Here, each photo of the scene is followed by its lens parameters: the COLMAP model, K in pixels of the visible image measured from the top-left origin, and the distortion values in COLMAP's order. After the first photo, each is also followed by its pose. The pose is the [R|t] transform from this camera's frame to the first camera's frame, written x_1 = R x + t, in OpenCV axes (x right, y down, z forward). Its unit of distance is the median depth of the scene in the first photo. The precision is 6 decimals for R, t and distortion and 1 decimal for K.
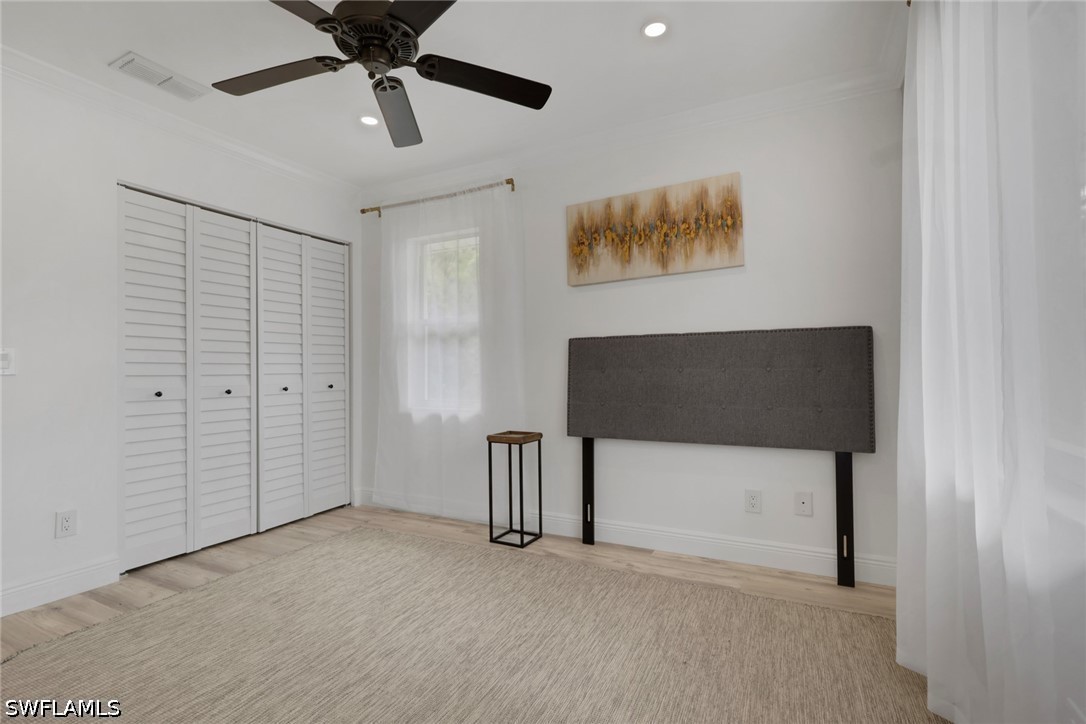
lens RADIAL K [[517.6, 0, 540.4], [0, 517.6, 357.3], [0, 0, 1]] dist [-0.002724, -0.000021]
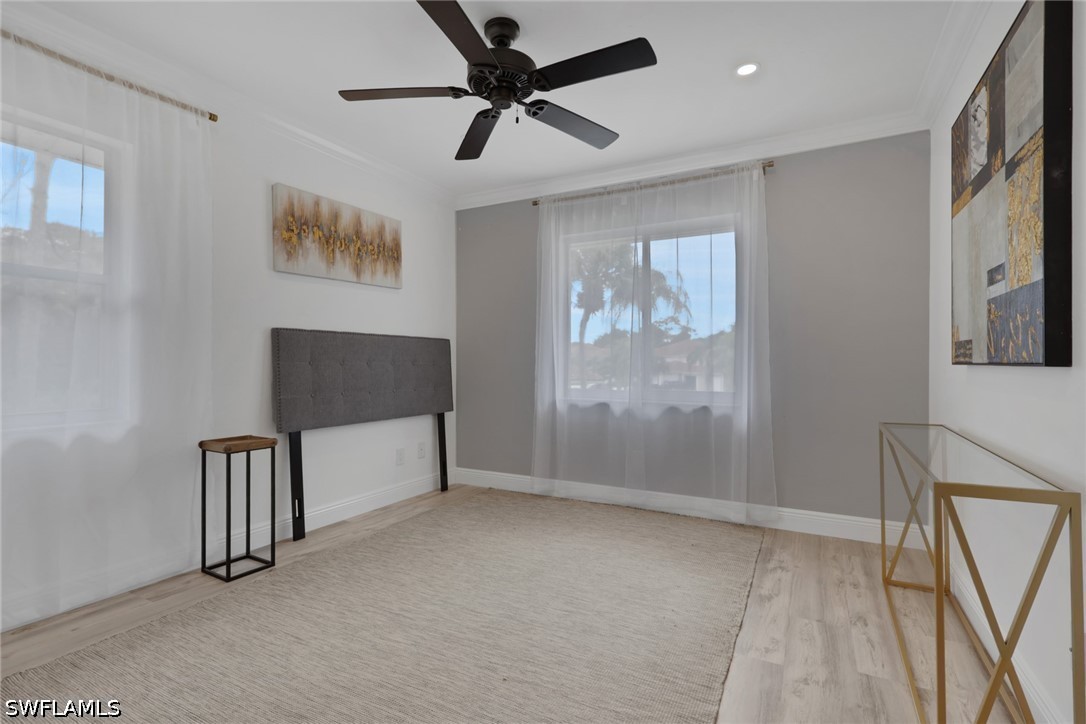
lens RADIAL K [[517.6, 0, 540.4], [0, 517.6, 357.3], [0, 0, 1]] dist [-0.002724, -0.000021]
pose [[0.006332, 0.024288, 0.999685, -0.913289], [-0.020594, 0.999496, -0.024153, 0.030254], [-0.999768, -0.020435, 0.006829, 0.555305]]
